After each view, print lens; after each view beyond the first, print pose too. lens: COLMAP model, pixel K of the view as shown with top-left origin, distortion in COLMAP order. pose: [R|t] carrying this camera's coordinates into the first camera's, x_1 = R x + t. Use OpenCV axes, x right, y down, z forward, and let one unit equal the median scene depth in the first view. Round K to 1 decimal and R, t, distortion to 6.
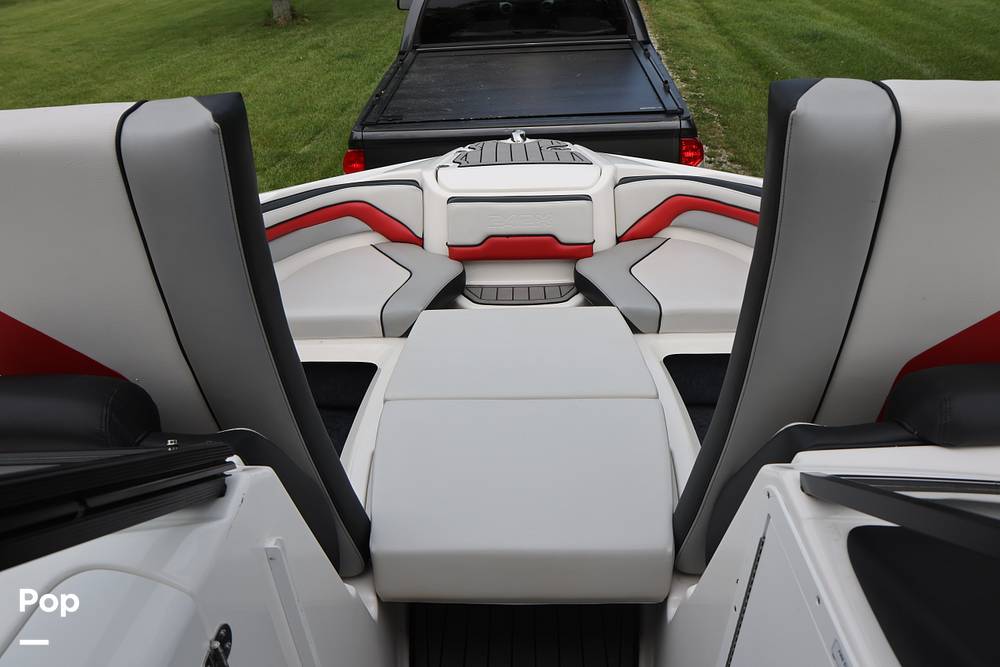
lens RADIAL K [[761.9, 0, 487.6], [0, 761.9, 328.9], [0, 0, 1]] dist [-0.100328, 0.084360]
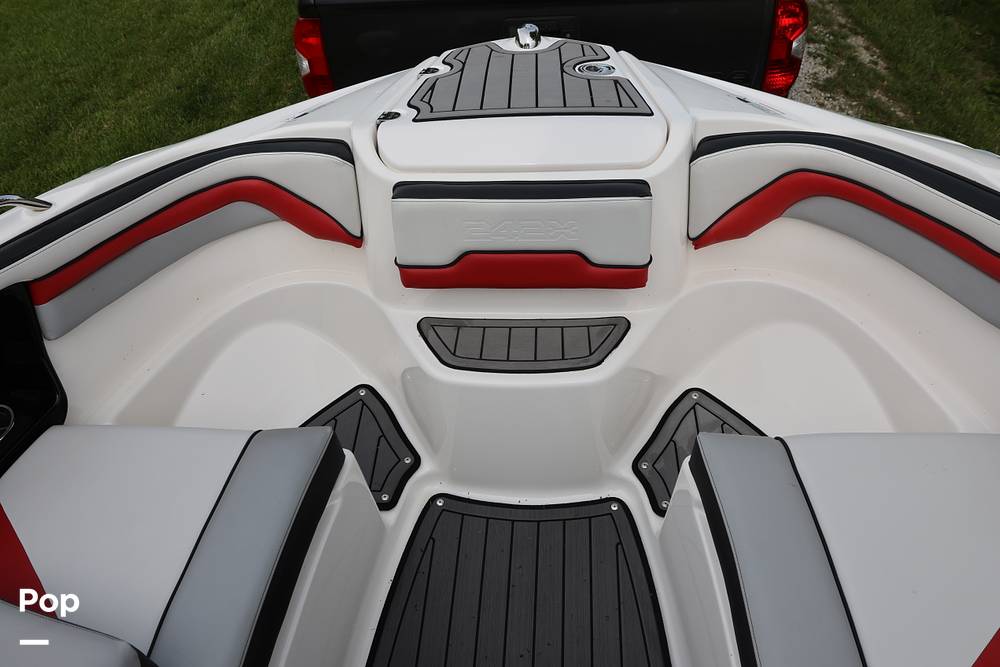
lens RADIAL K [[761.9, 0, 487.6], [0, 761.9, 328.9], [0, 0, 1]] dist [-0.100328, 0.084360]
pose [[0.999010, 0.003779, -0.044336, 0.040216], [0.006921, 0.971066, 0.238710, -0.187414], [0.043956, -0.238780, 0.970078, 0.398473]]
